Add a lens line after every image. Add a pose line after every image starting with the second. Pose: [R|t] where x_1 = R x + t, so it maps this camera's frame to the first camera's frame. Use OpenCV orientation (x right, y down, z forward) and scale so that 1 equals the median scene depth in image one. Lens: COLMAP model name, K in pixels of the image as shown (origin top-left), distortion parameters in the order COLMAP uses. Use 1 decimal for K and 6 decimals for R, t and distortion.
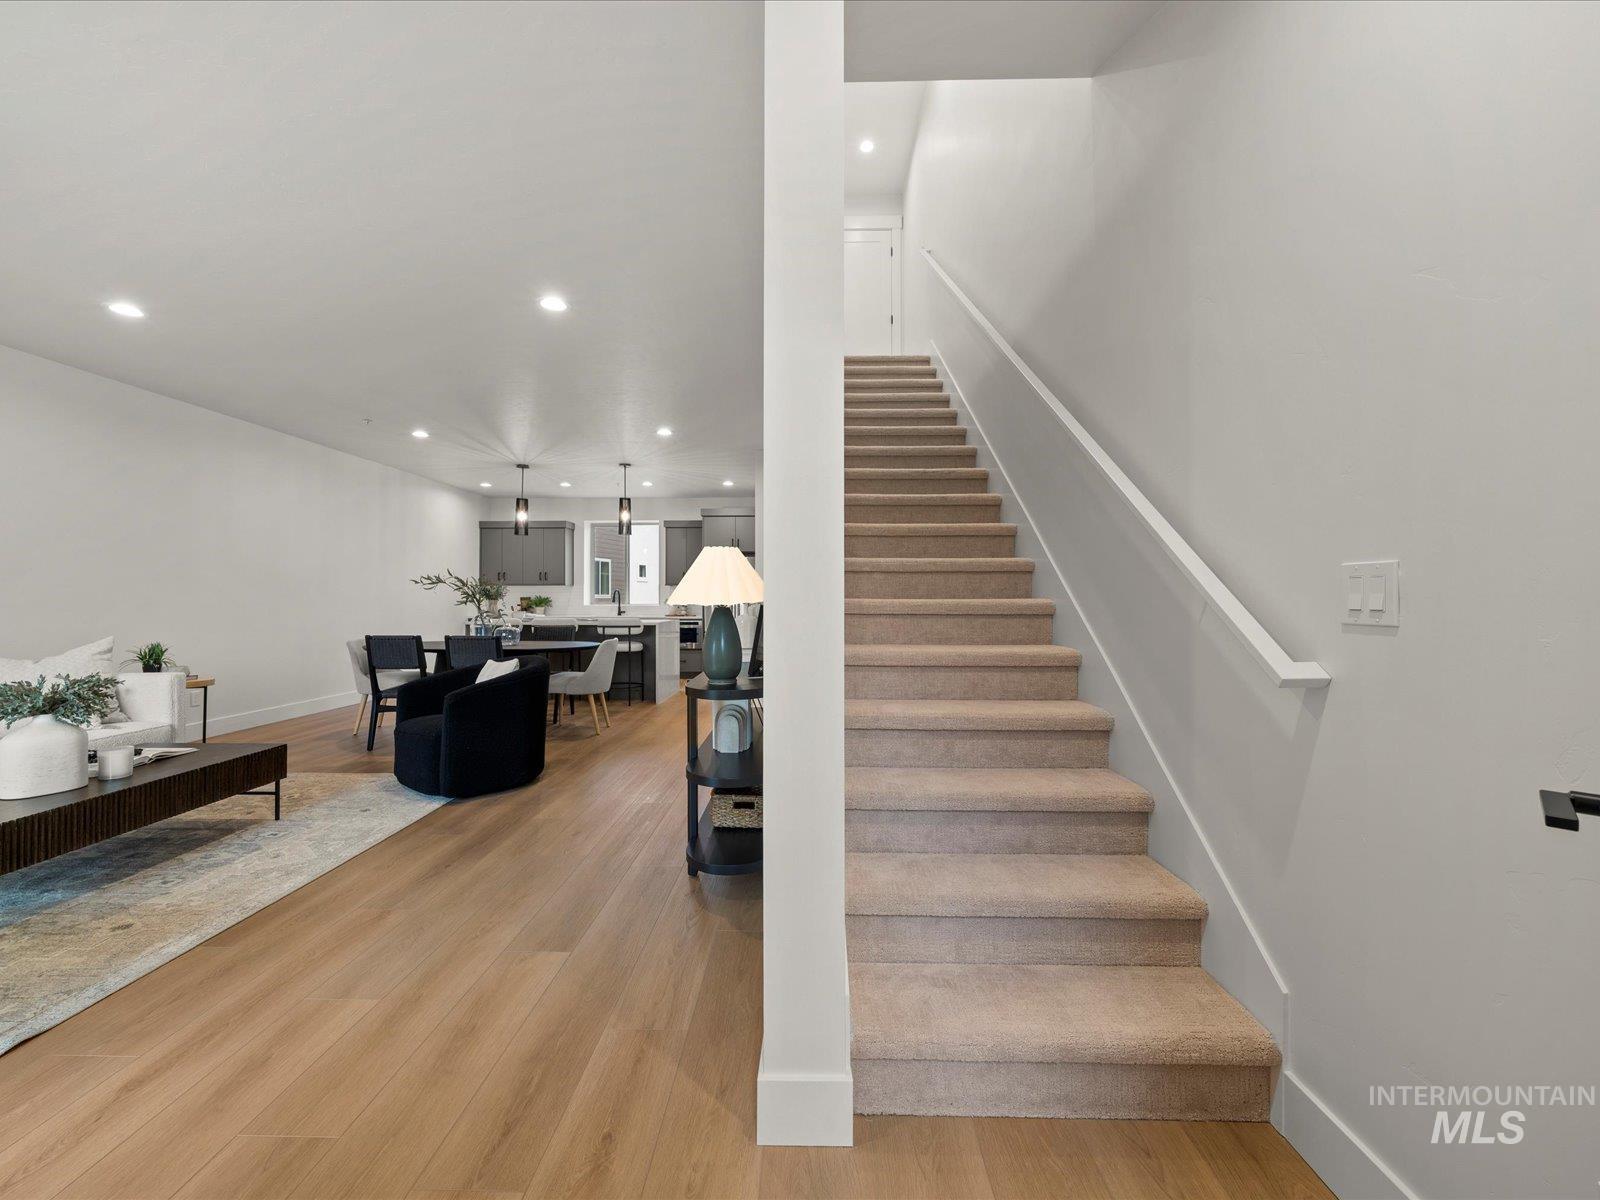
lens RADIAL K [[663.2, 0, 800.0], [0, 663.2, 600.0], [0, 0, 1]] dist [-0.000949, -0.000156]
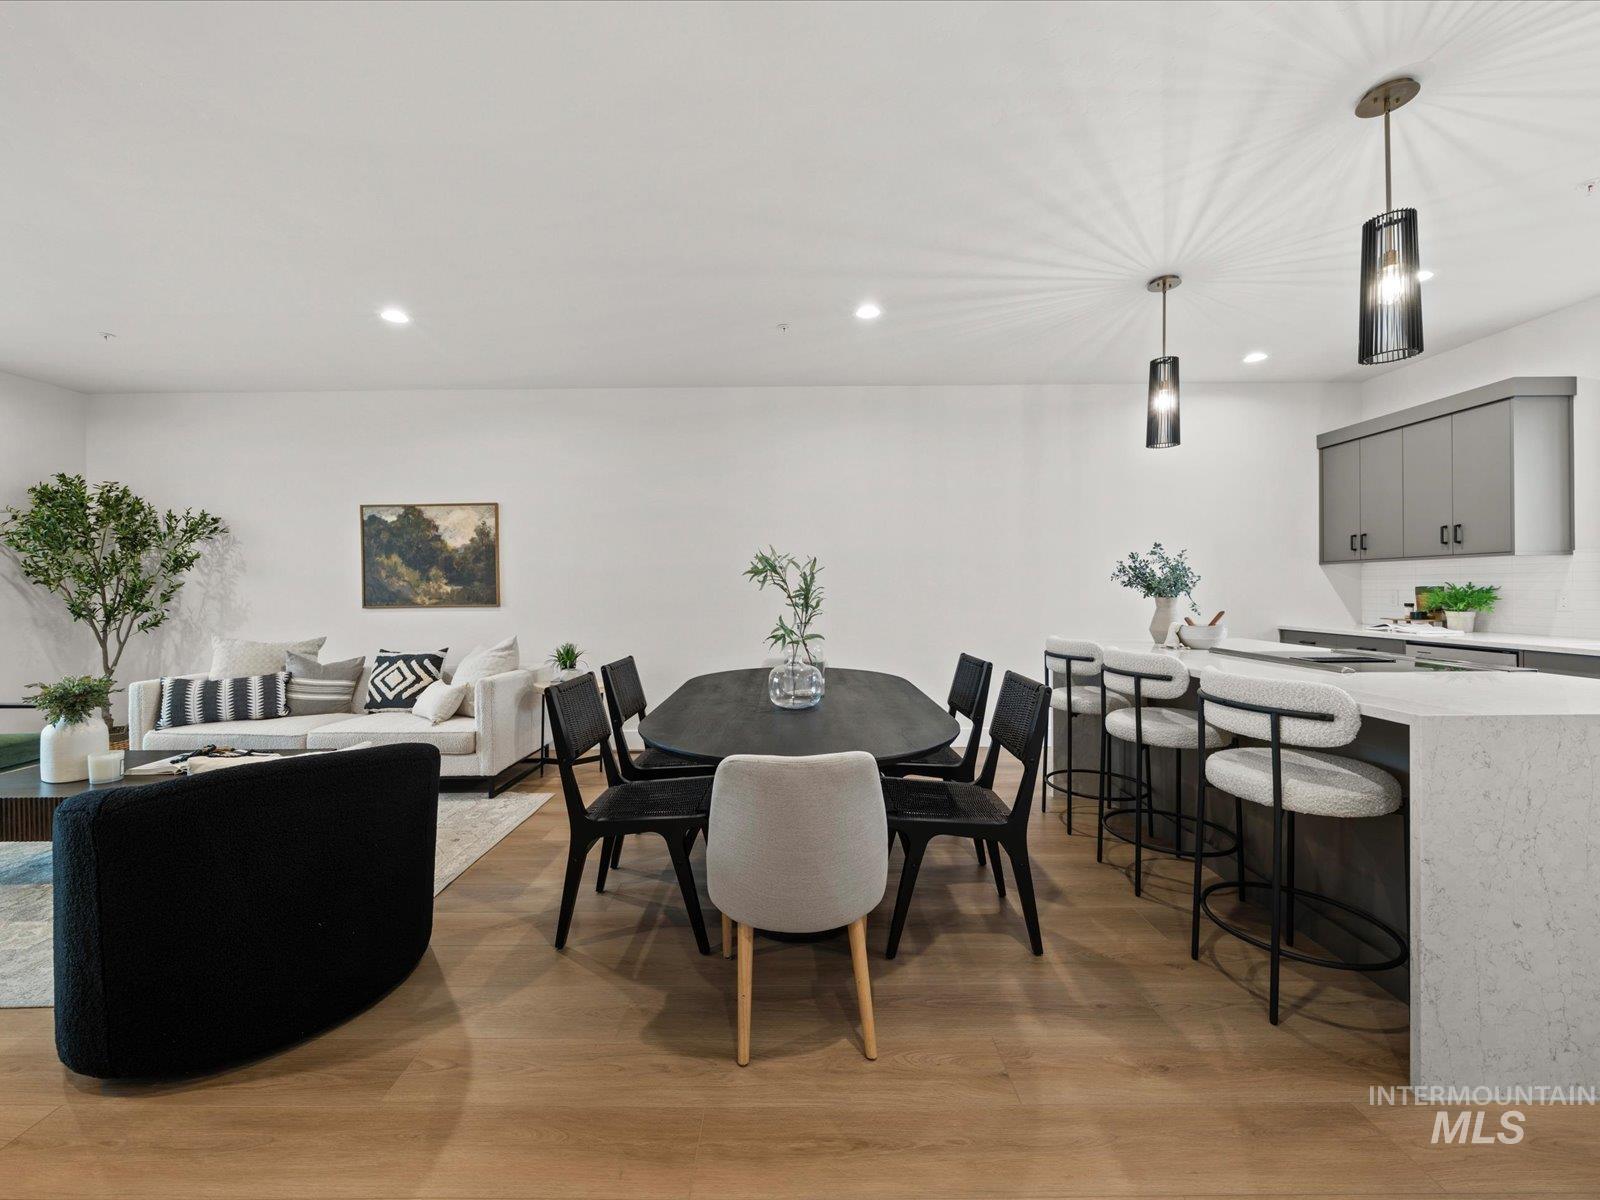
lens RADIAL K [[642.5, 0, 800.0], [0, 642.5, 600.0], [0, 0, 1]] dist [-0.000265, -0.000367]
pose [[0.027975, 0.020055, -0.999407, -0.009978], [0.005694, 0.999779, 0.020222, -0.008376], [0.999592, -0.006256, 0.027855, 0.734563]]
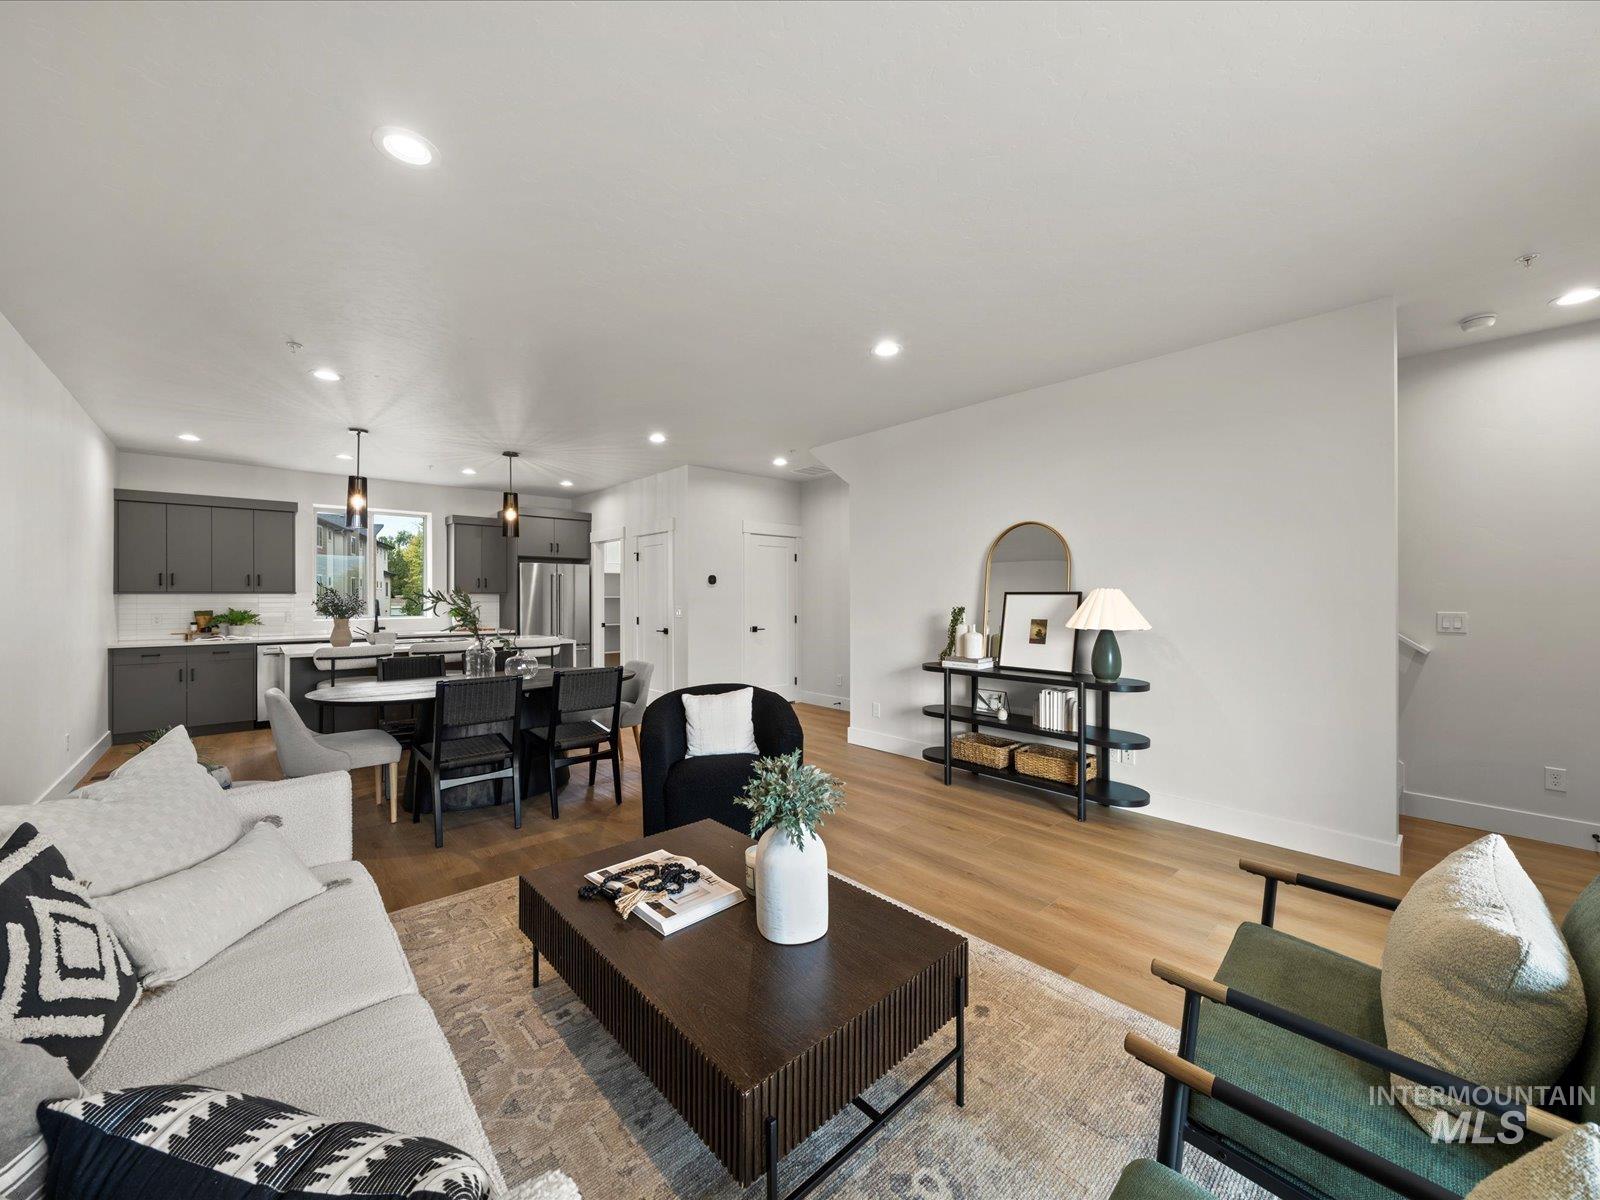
lens RADIAL K [[642.5, 0, 800.0], [0, 642.5, 600.0], [0, 0, 1]] dist [-0.000265, -0.000367]
pose [[0.721315, -0.005780, 0.692583, -0.543873], [0.002406, 0.999980, 0.005839, -0.022297], [-0.692603, -0.002546, 0.721314, 0.156428]]
